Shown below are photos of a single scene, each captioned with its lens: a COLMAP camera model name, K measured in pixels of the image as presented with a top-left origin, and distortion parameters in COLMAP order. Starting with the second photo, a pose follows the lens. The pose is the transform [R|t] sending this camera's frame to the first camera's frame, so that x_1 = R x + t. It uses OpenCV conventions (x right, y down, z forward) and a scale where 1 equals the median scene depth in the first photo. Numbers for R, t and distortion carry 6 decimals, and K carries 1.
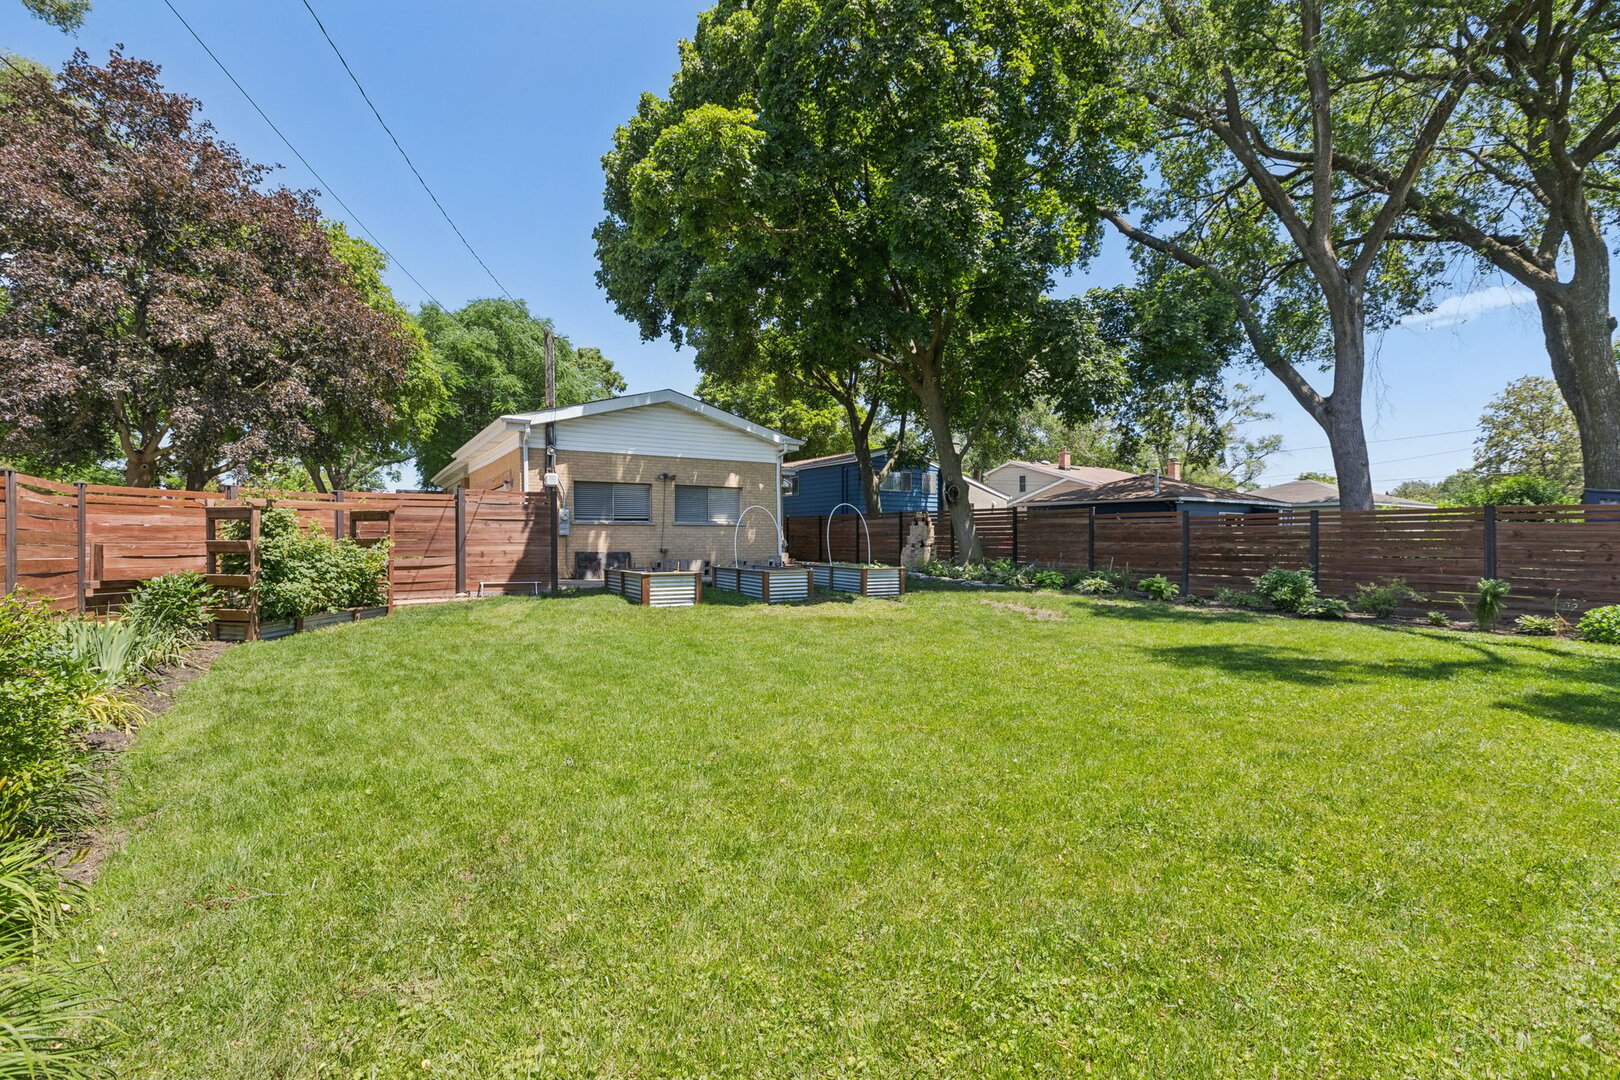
lens RADIAL K [[746.7, 0, 810.9], [0, 746.7, 539.2], [0, 0, 1]] dist [0.001375, -0.000742]
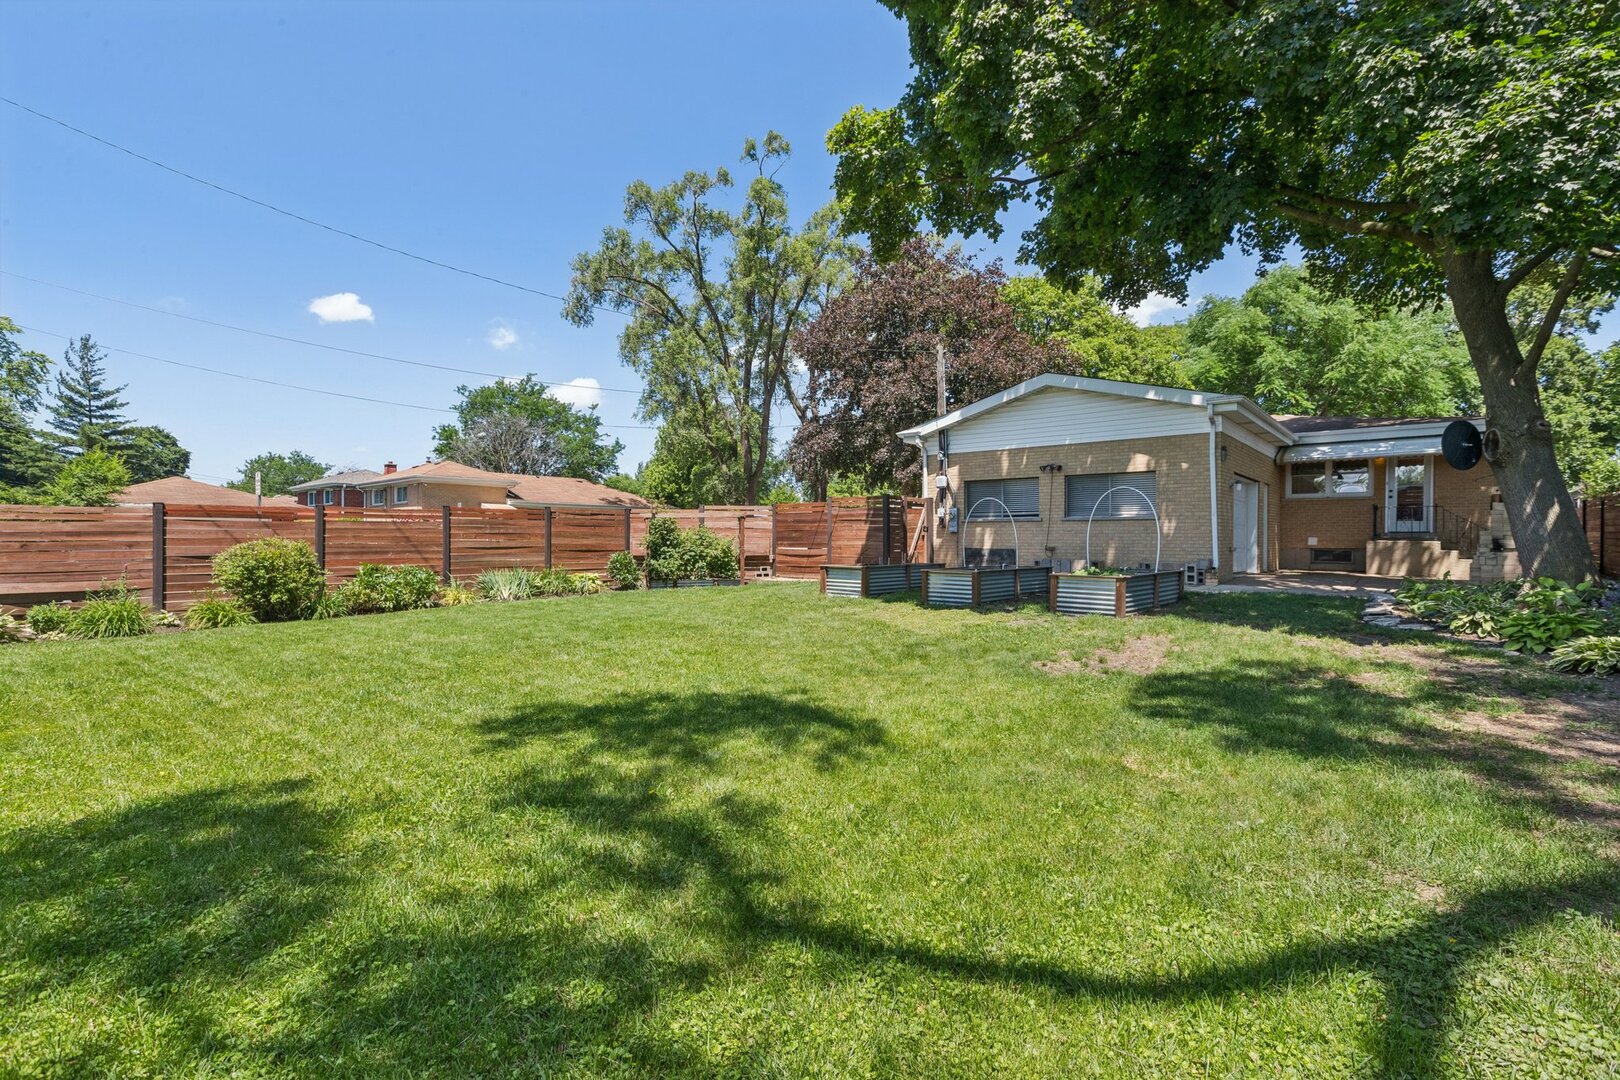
lens RADIAL K [[746.7, 0, 806.3], [0, 746.7, 538.7], [0, 0, 1]] dist [0.001375, -0.000742]
pose [[0.295839, 0.001944, -0.955236, 0.547132], [-0.003138, 0.999995, 0.001063, 0.003180], [0.955233, 0.002683, 0.295843, 0.412638]]
